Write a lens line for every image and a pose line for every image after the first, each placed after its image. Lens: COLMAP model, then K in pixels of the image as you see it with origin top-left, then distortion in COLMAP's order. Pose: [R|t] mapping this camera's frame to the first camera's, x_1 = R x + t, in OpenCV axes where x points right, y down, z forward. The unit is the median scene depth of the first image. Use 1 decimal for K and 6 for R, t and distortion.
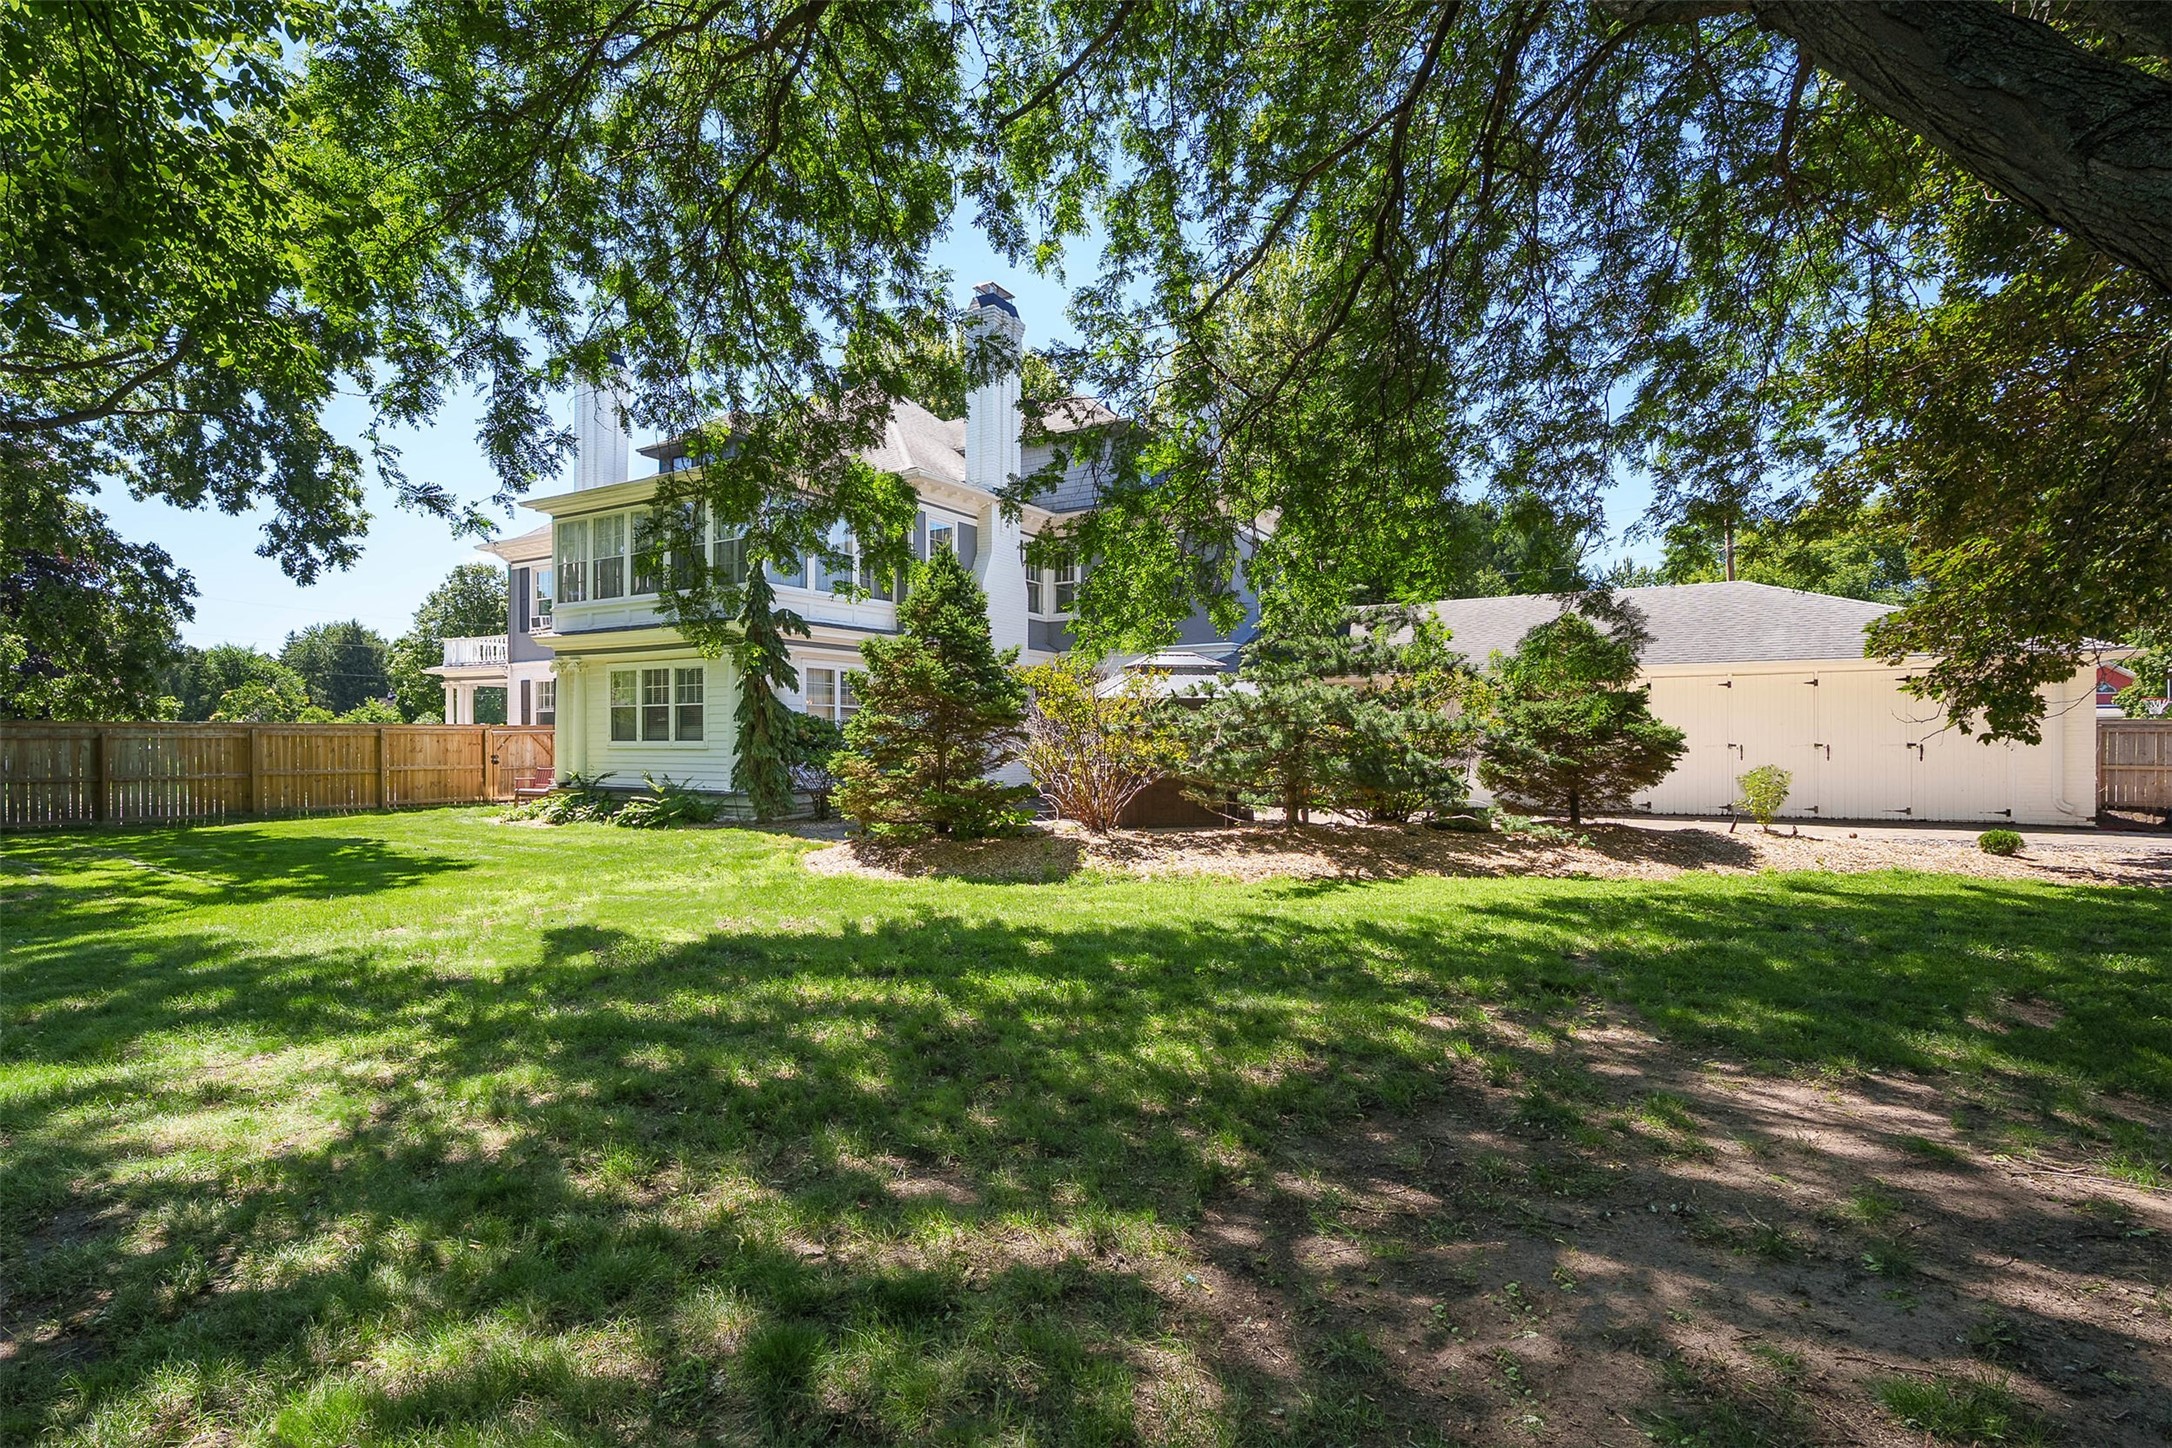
lens RADIAL K [[1033.4, 0, 1088.3], [0, 1033.4, 719.5], [0, 0, 1]] dist [0.001348, 0.000502]
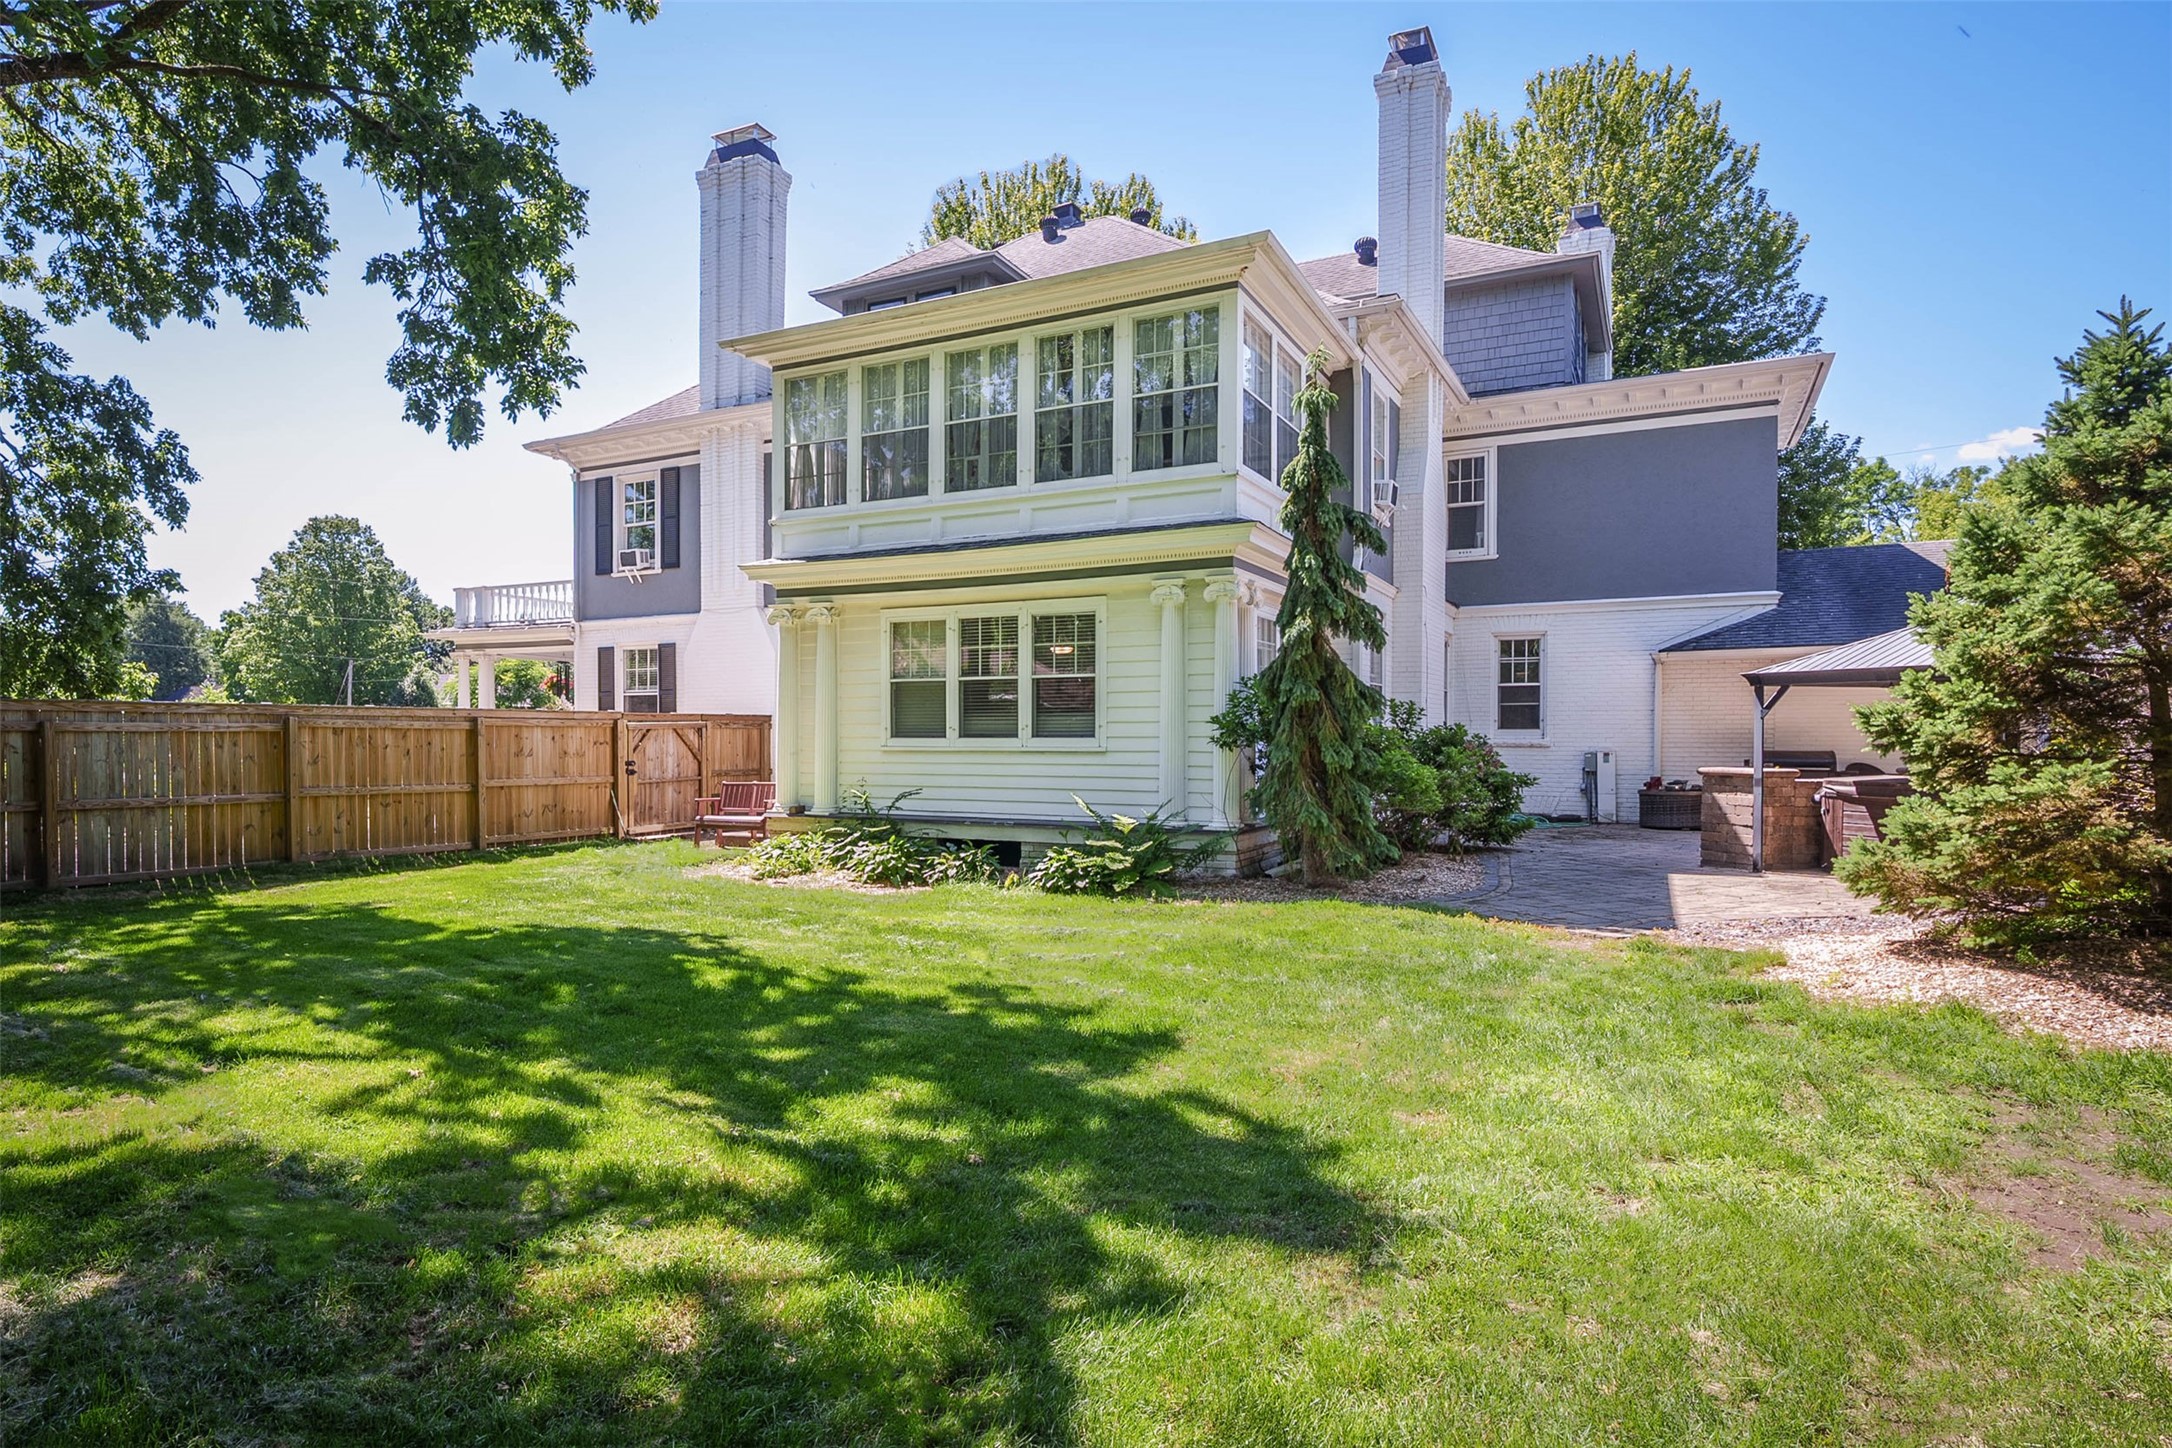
lens RADIAL K [[1159.8, 0, 1084.2], [0, 1159.8, 737.4], [0, 0, 1]] dist [-0.005923, -0.001574]
pose [[0.997182, -0.001695, 0.075007, -0.412764], [0.000151, 0.999788, 0.020592, 0.006836], [-0.075026, -0.020523, 0.996970, 0.325868]]
